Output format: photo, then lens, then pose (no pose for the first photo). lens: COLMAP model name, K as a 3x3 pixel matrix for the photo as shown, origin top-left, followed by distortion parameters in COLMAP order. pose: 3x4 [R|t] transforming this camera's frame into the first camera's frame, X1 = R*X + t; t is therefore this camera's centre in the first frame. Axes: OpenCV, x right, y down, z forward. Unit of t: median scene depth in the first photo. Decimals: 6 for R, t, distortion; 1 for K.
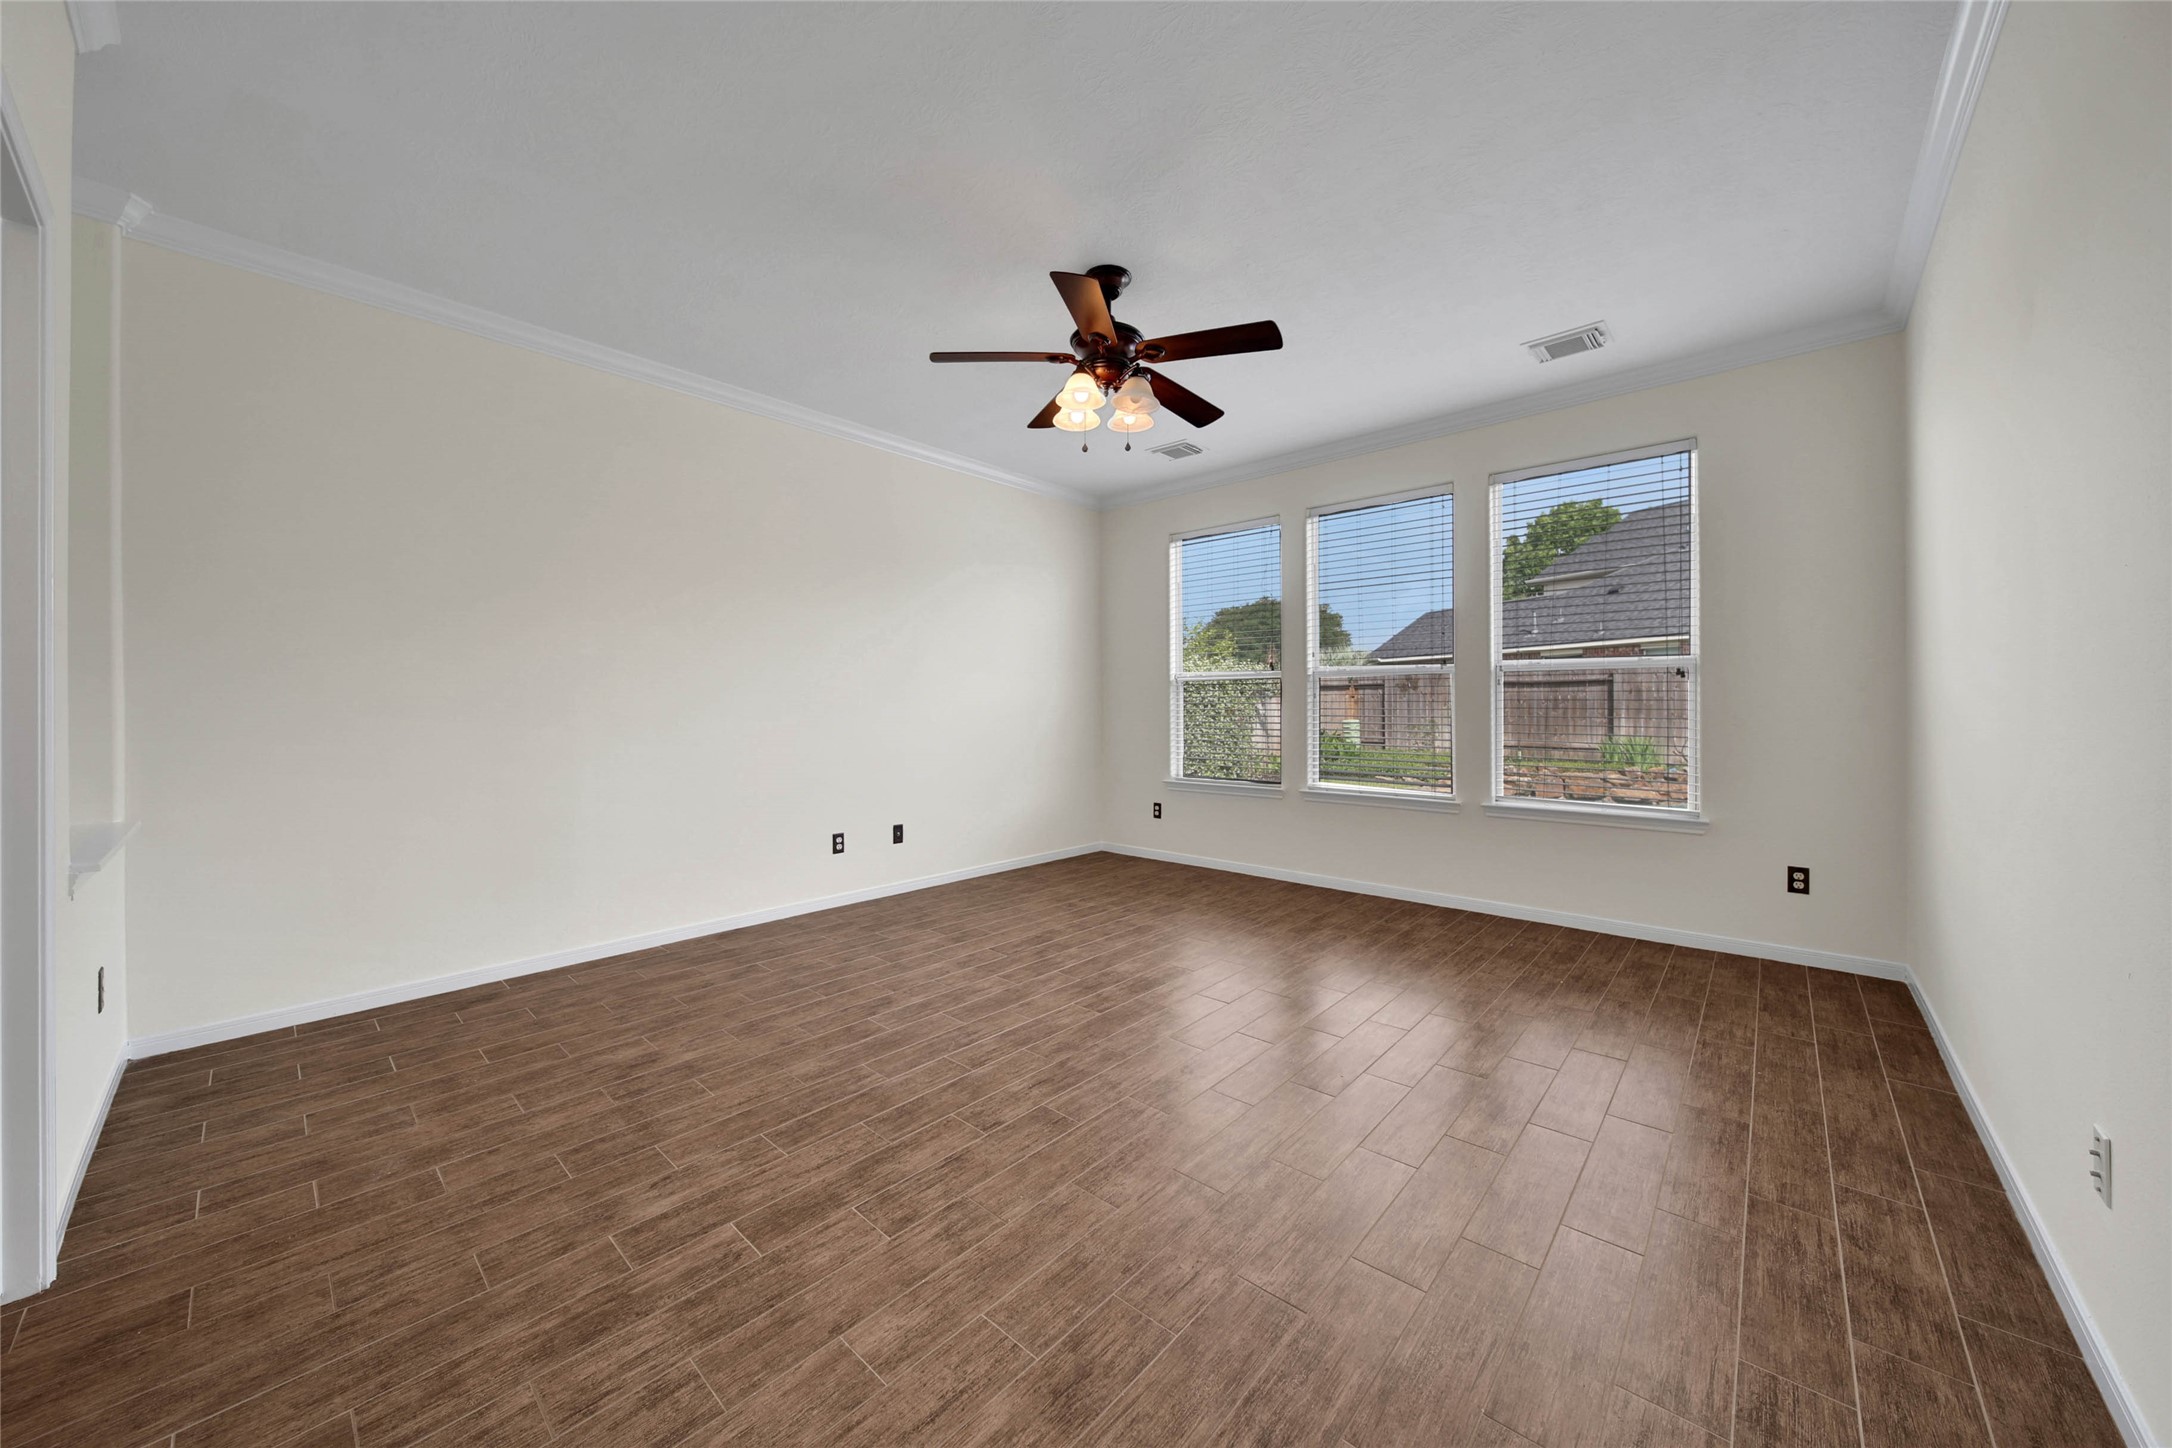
lens RADIAL K [[777.2, 0, 1088.7], [0, 777.2, 716.4], [0, 0, 1]] dist [-0.000481, -0.000365]
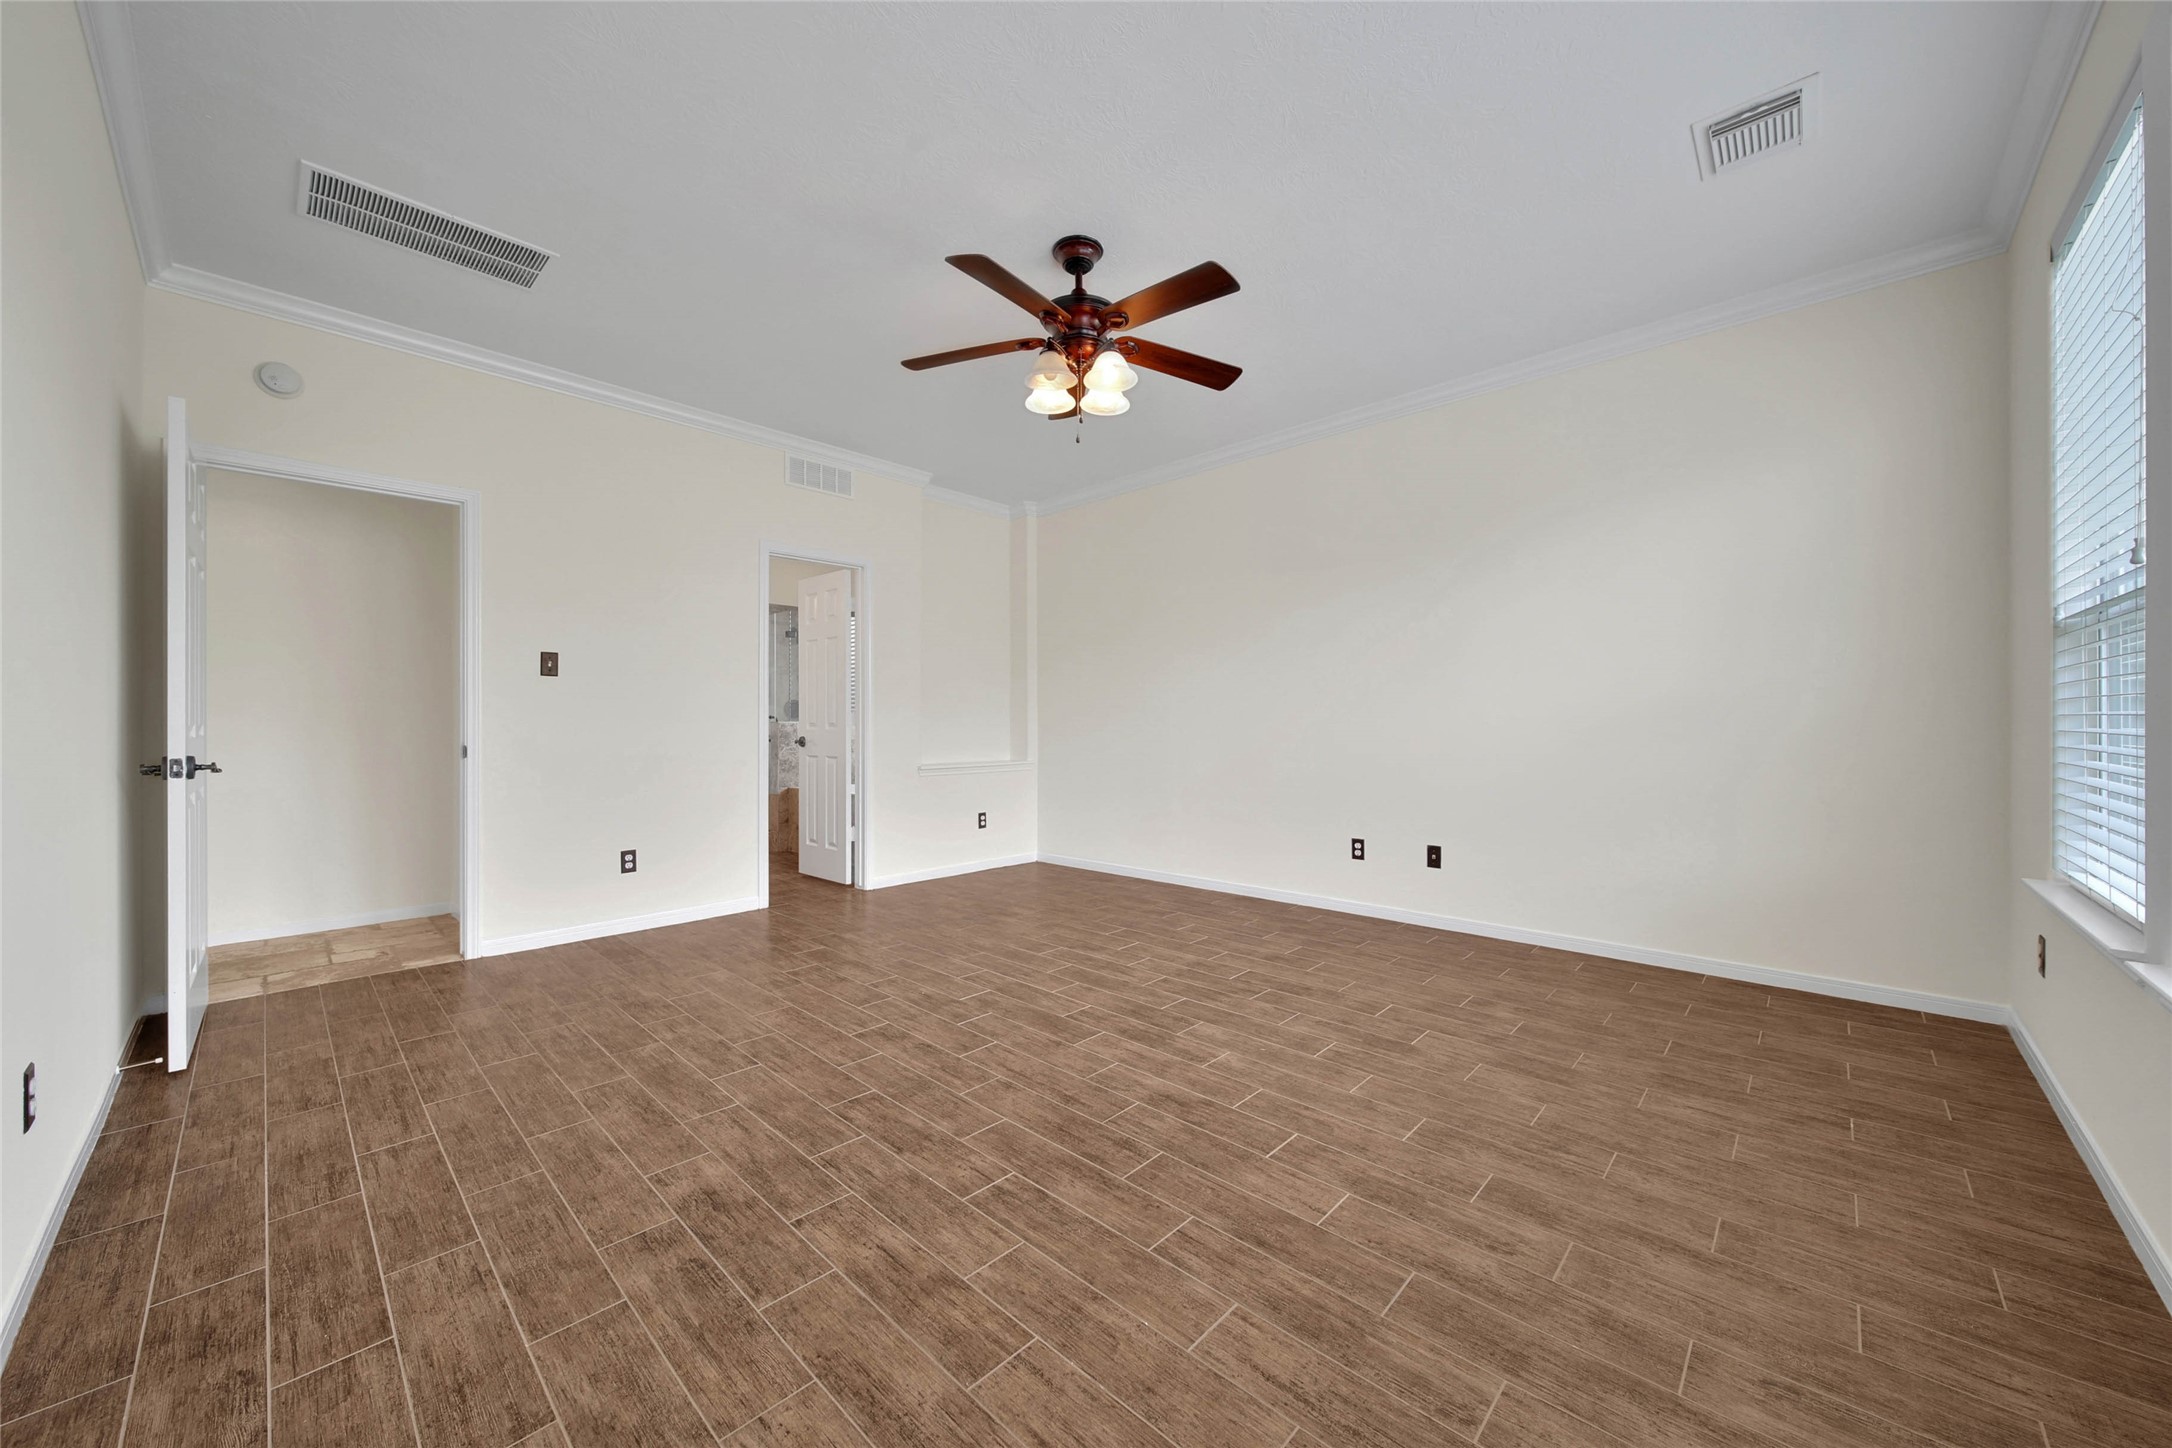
lens RADIAL K [[777.2, 0, 1084.4], [0, 777.2, 728.5], [0, 0, 1]] dist [-0.000481, -0.000365]
pose [[-0.032576, 0.008654, -0.999432, 0.959450], [-0.006714, 0.999938, 0.008878, 0.013198], [0.999447, 0.006999, -0.032516, 1.030646]]
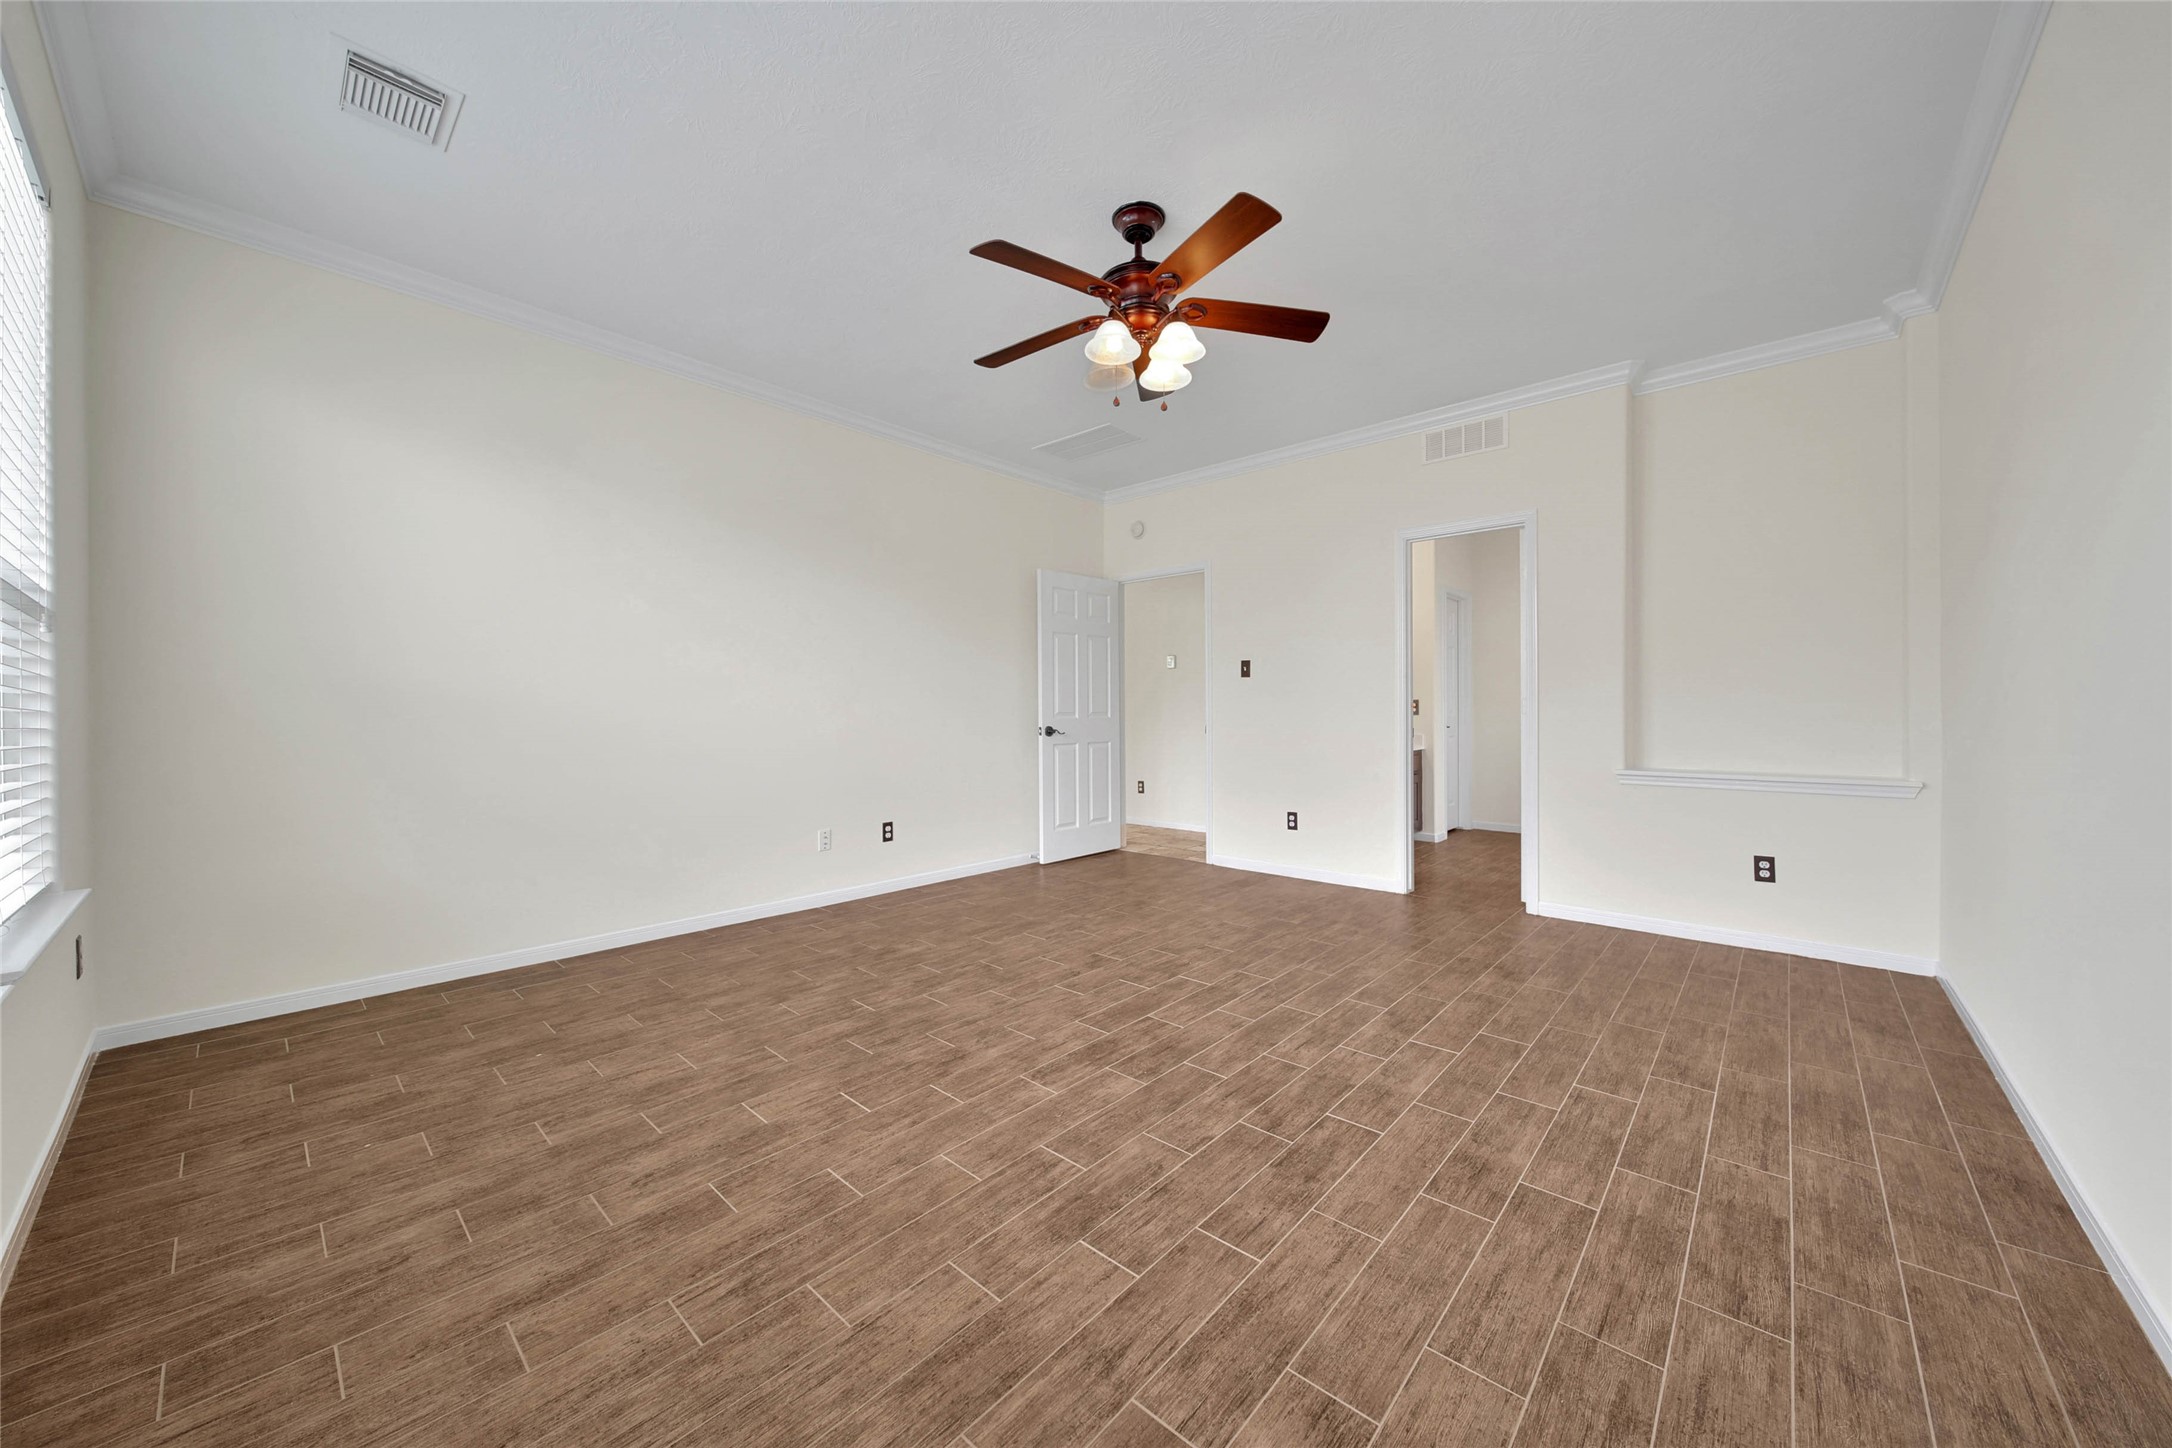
lens RADIAL K [[777.2, 0, 1082.4], [0, 777.2, 706.9], [0, 0, 1]] dist [-0.000481, -0.000365]
pose [[-0.999952, 0.003997, 0.008952, 0.083040], [0.004027, 0.999986, 0.003382, 0.005869], [-0.008939, 0.003418, -0.999954, 1.889907]]
